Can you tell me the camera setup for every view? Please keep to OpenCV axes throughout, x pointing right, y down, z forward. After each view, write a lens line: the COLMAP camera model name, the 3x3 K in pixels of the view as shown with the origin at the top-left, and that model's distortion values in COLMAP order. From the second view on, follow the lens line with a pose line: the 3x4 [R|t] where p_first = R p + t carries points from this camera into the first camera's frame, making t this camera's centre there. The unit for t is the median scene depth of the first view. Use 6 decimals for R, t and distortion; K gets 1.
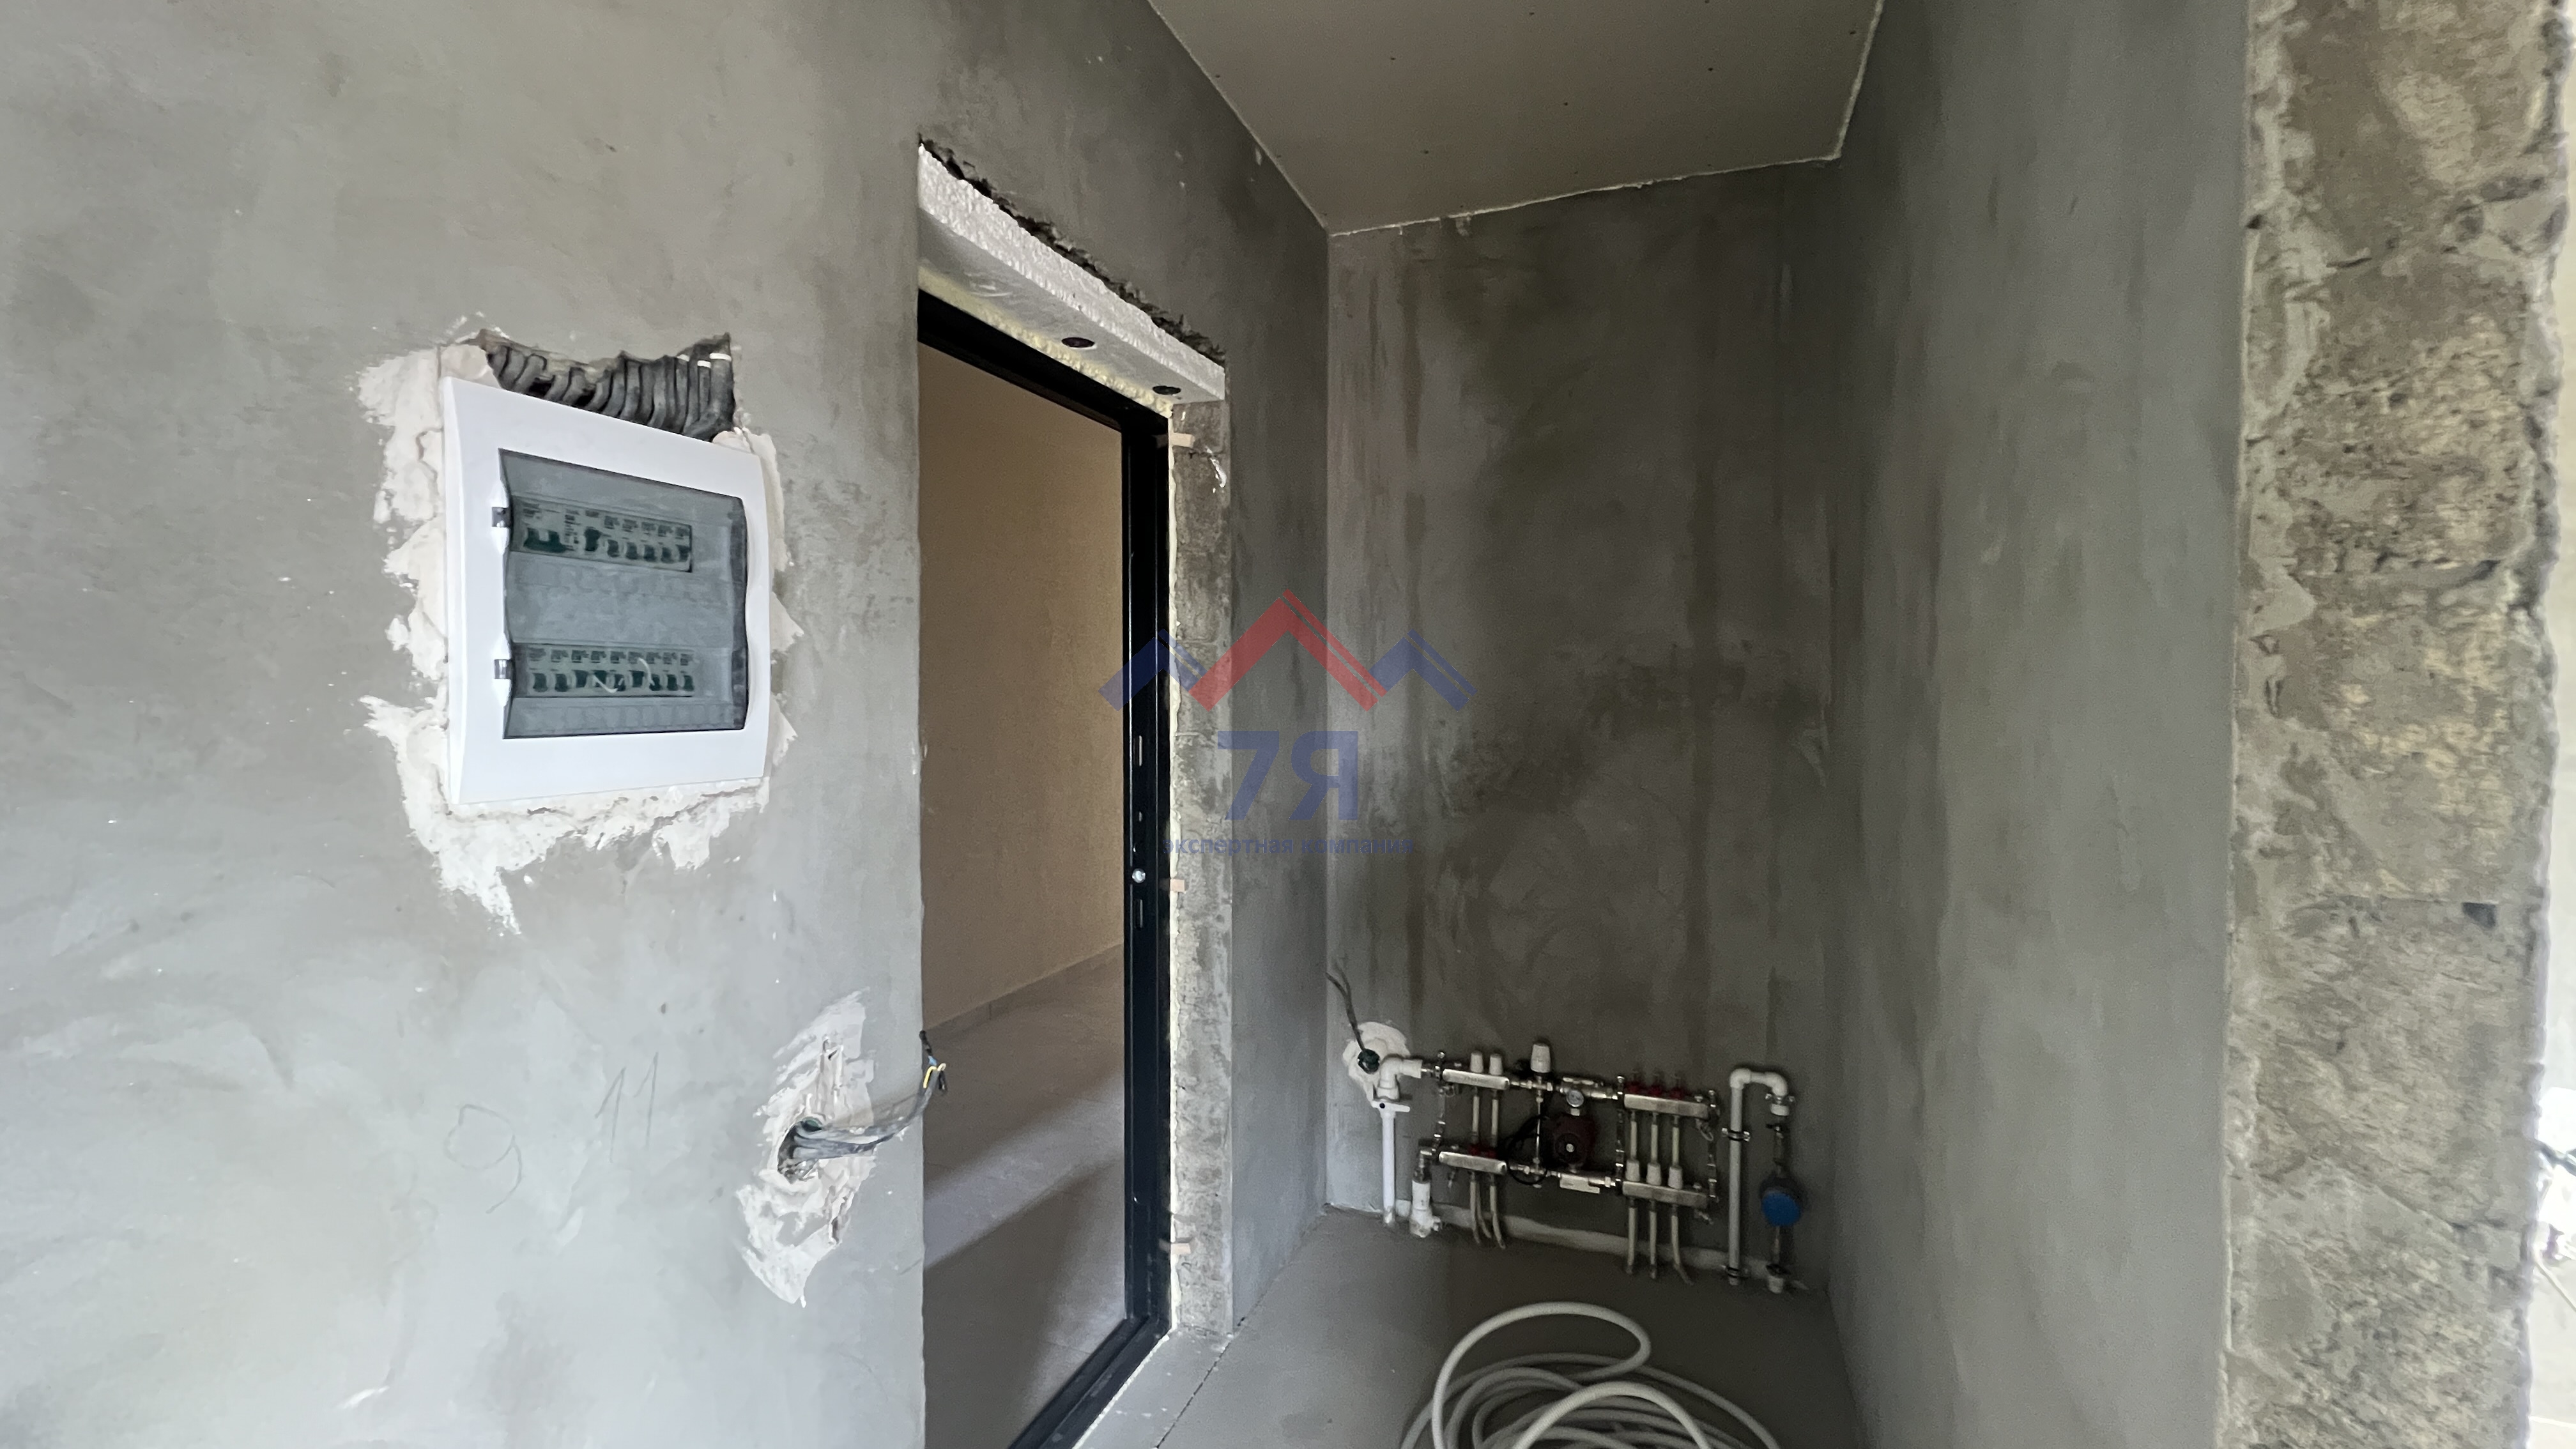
lens RADIAL K [[1037.0, 0, 1281.4], [0, 1037.0, 716.0], [0, 0, 1]] dist [-0.002124, 0.001071]
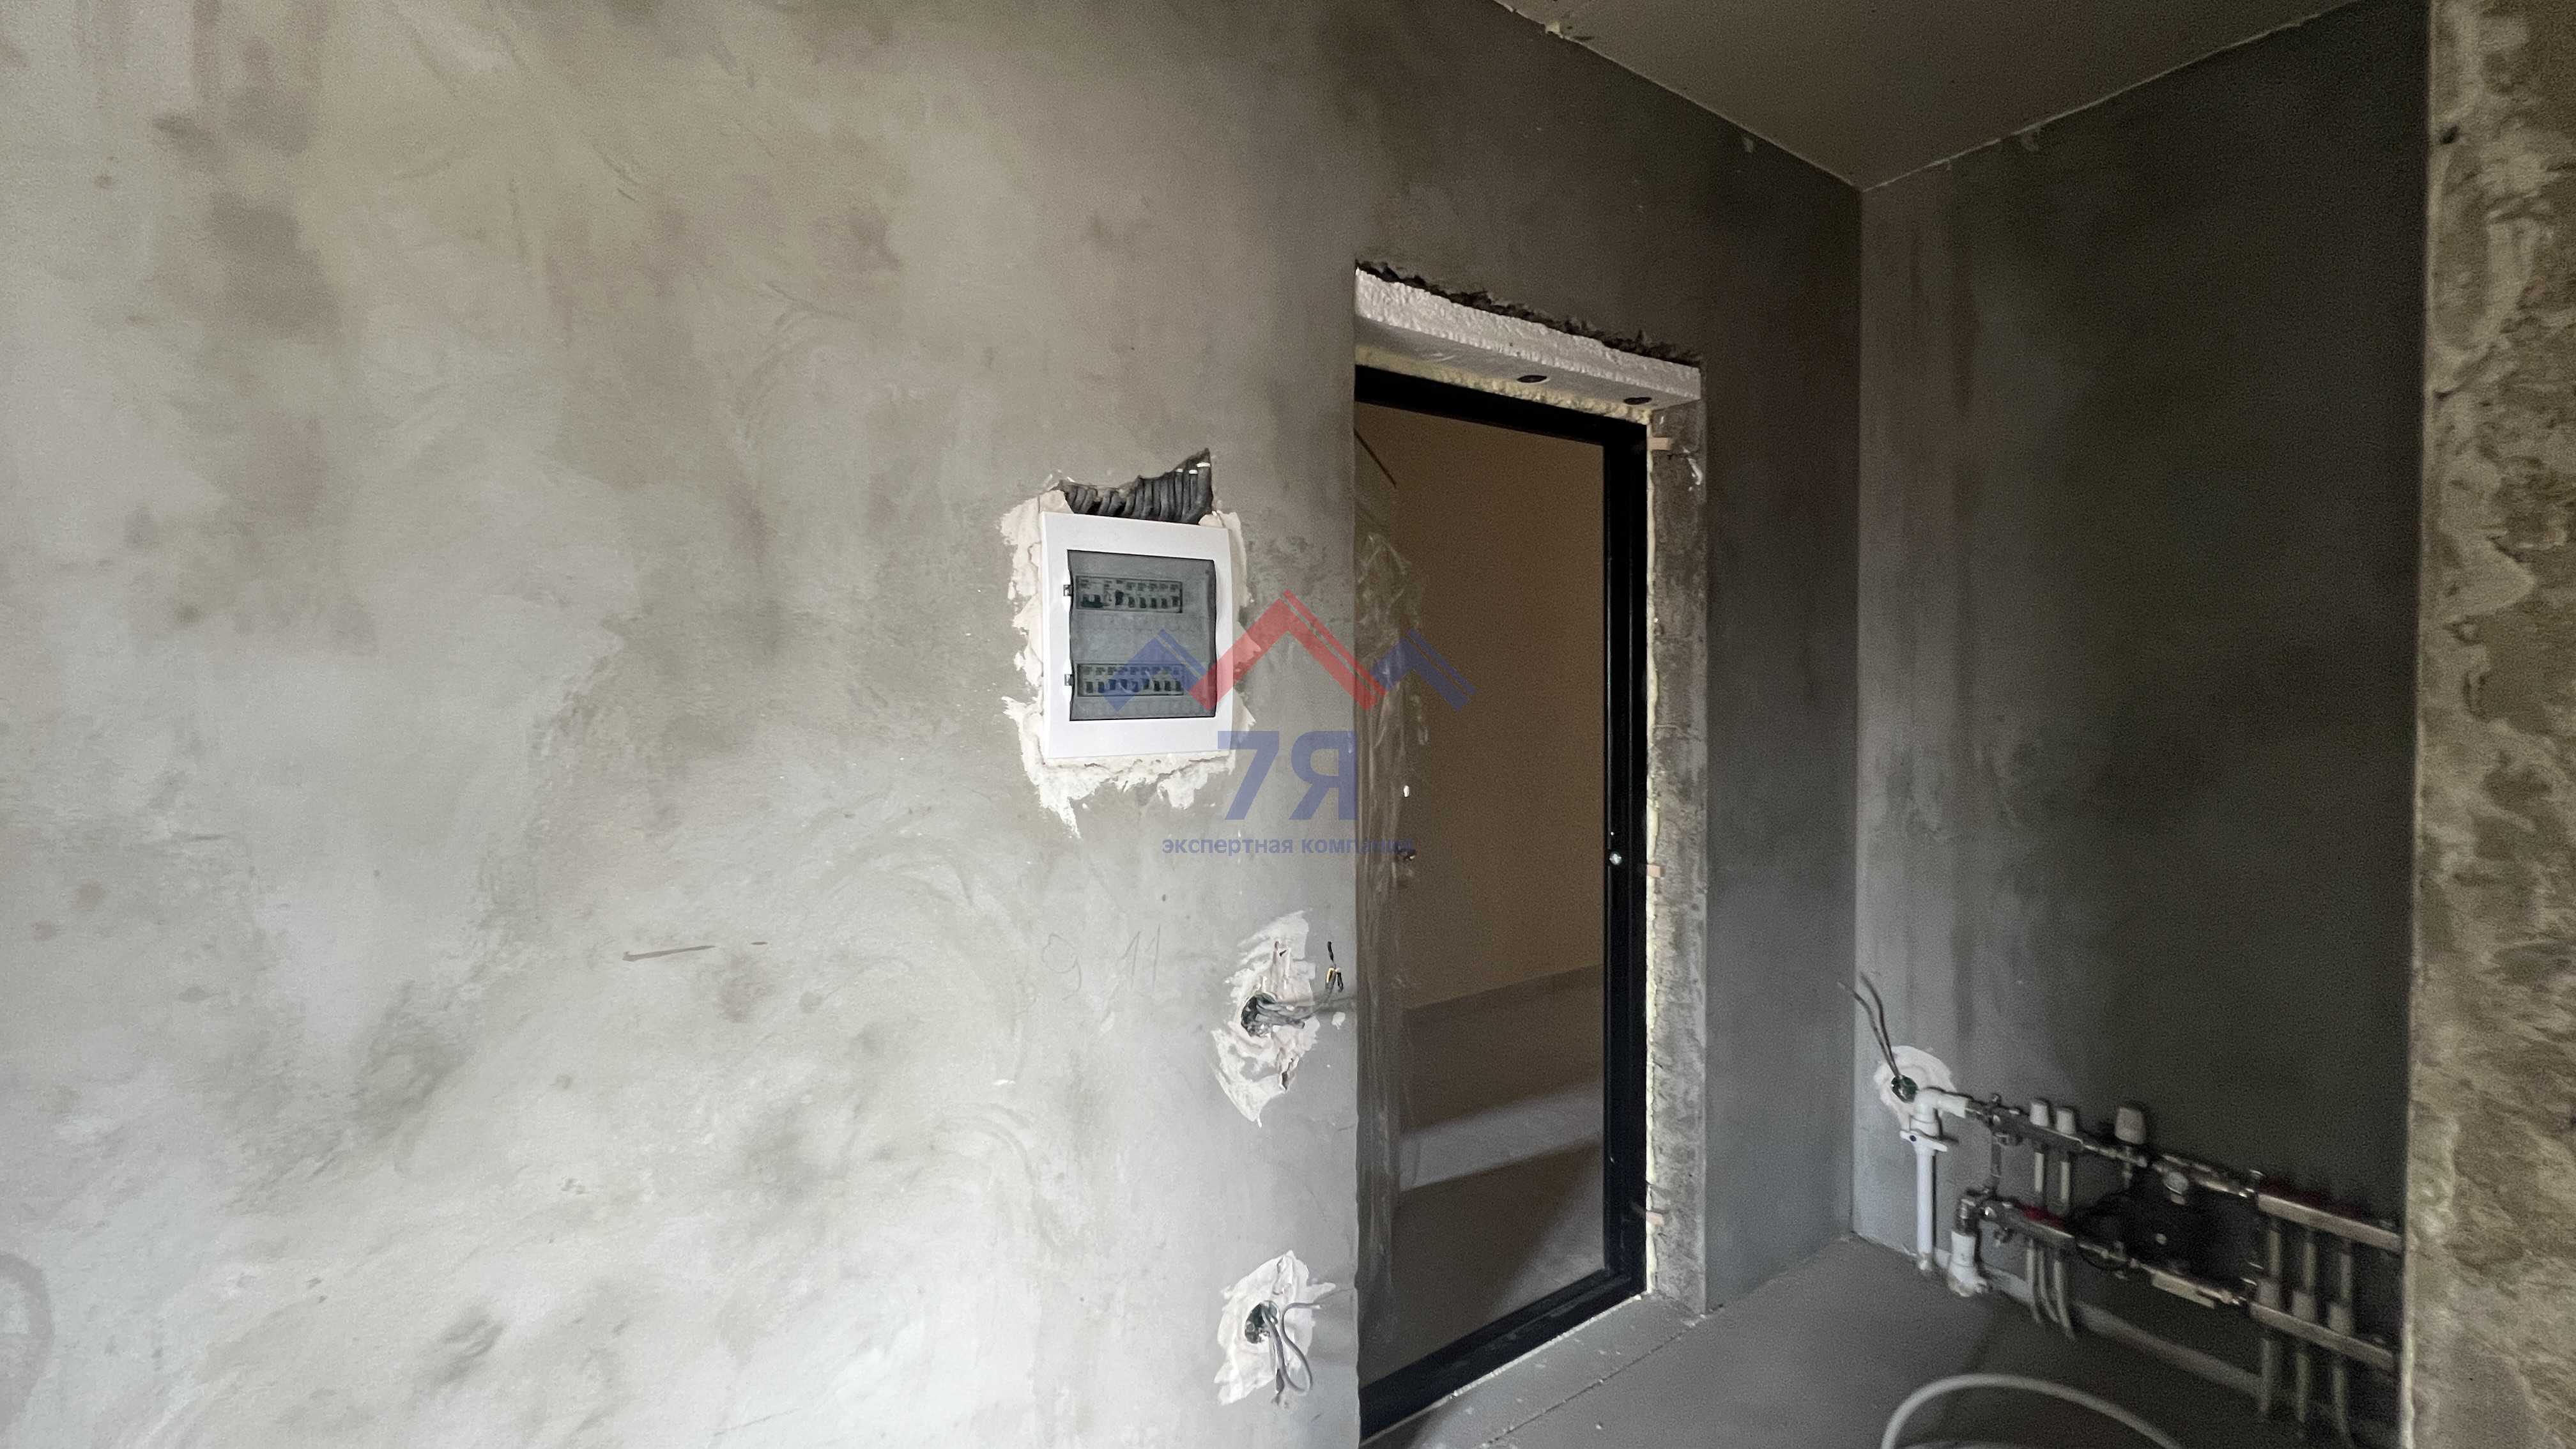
lens RADIAL K [[1037.0, 0, 1284.4], [0, 1037.0, 715.4], [0, 0, 1]] dist [-0.002124, 0.001071]
pose [[0.822137, 0.008858, -0.569221, 0.405703], [-0.004415, 0.999948, 0.009184, -0.003302], [0.569273, -0.005038, 0.822133, -0.154511]]
